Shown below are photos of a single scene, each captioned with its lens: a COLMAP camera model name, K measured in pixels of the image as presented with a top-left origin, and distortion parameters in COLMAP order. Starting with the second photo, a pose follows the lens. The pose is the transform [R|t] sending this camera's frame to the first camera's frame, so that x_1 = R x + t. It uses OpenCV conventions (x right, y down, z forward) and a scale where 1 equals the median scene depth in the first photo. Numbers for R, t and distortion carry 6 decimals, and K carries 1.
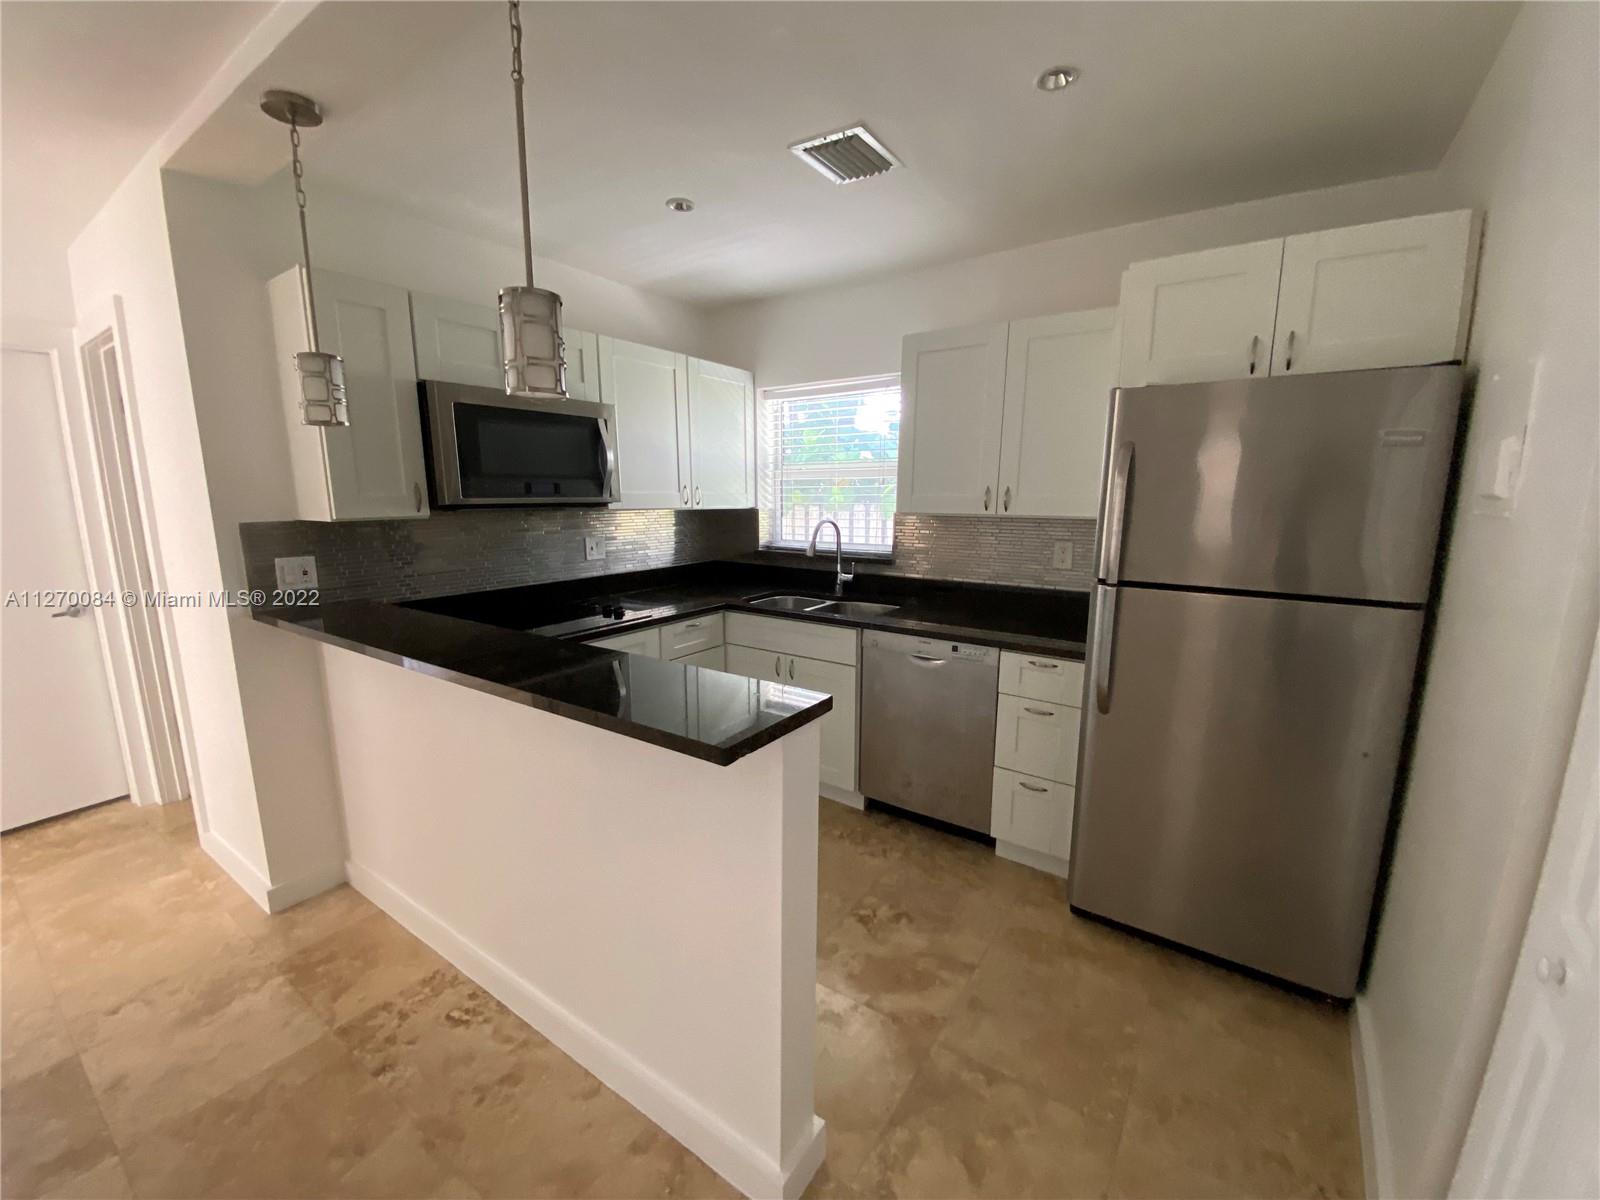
lens RADIAL K [[652.2, 0, 796.4], [0, 652.2, 607.6], [0, 0, 1]] dist [0.000122, -0.000311]
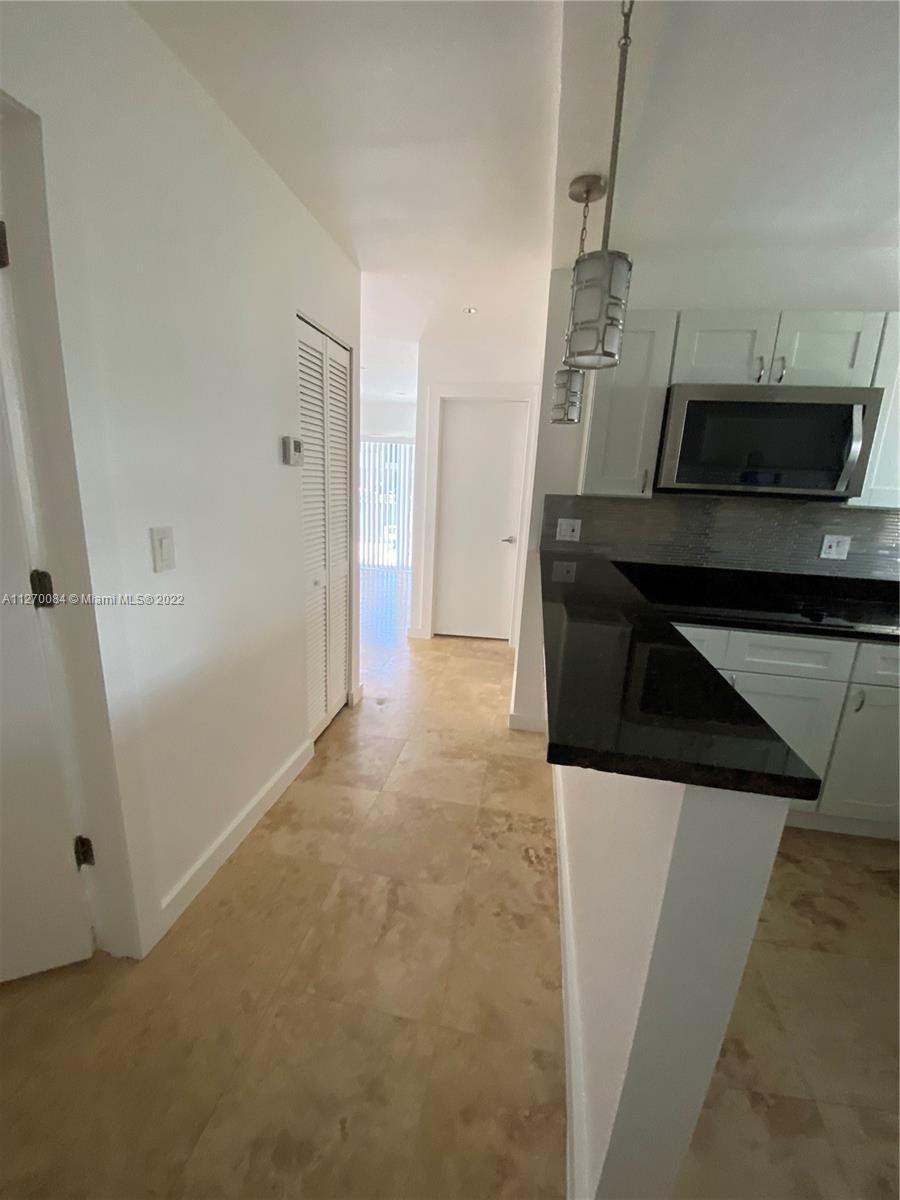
lens RADIAL K [[483.9, 0, 450.0], [0, 483.9, 600.0], [0, 0, 1]] dist [0.022809, -0.025793]
pose [[0.407368, 0.235952, -0.882257, 0.178148], [-0.209368, 0.964448, 0.161261, -0.021314], [0.888941, 0.119024, 0.442286, 0.305616]]
